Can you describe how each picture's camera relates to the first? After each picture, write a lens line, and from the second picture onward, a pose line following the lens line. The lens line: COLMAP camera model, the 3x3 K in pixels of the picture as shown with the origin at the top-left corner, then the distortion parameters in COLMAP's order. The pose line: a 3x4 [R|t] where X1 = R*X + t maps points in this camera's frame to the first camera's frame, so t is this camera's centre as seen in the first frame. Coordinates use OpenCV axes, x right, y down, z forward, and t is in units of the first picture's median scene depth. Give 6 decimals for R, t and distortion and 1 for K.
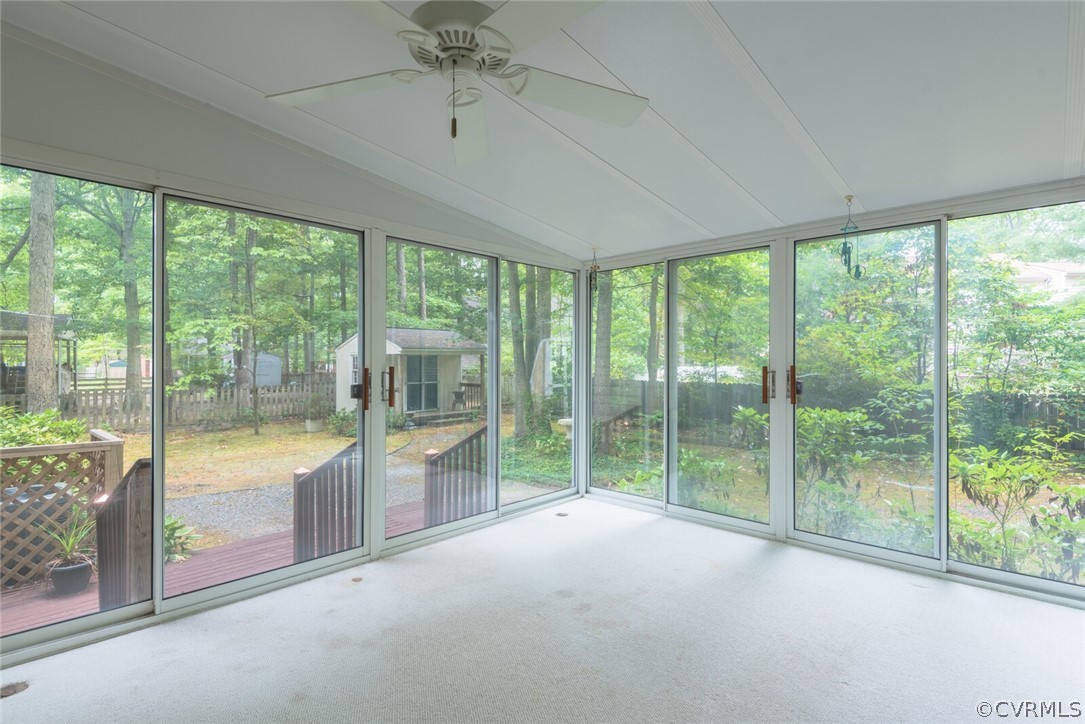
lens RADIAL K [[521.7, 0, 542.5], [0, 521.7, 362.0], [0, 0, 1]] dist [0.002298, -0.016456]
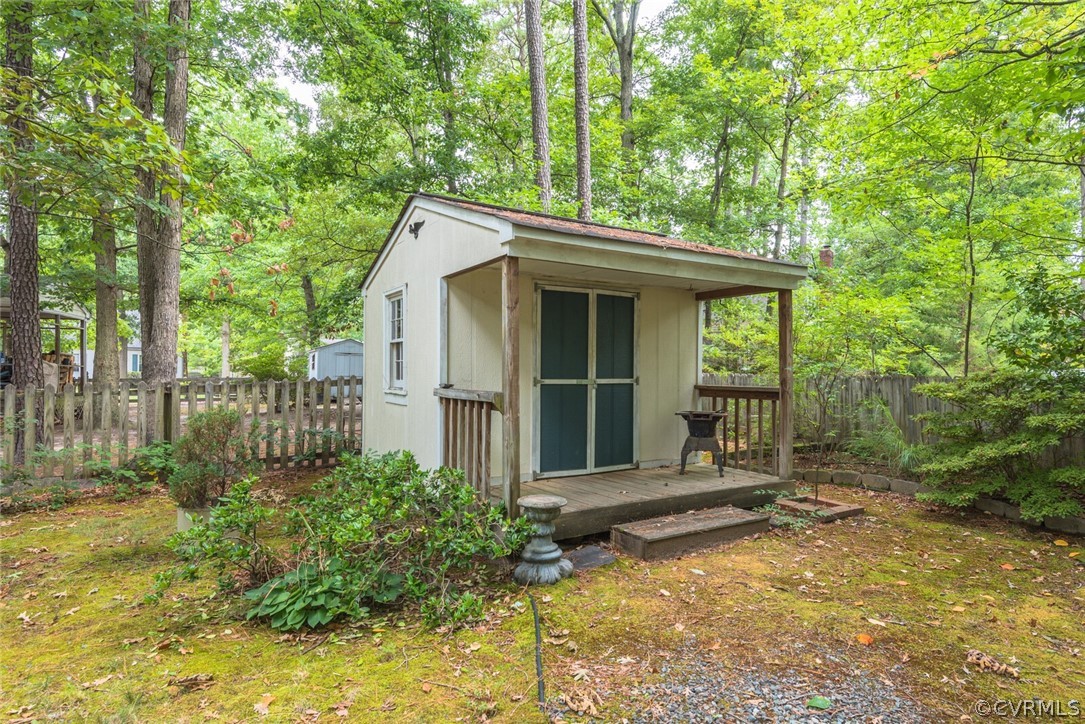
lens RADIAL K [[521.7, 0, 542.5], [0, 521.7, 362.0], [0, 0, 1]] dist [0.002298, -0.016456]
pose [[0.962387, 0.003397, -0.271661, -0.170702], [-0.008631, 0.999799, -0.018075, 0.033777], [0.271545, 0.019740, 0.962223, 0.688154]]
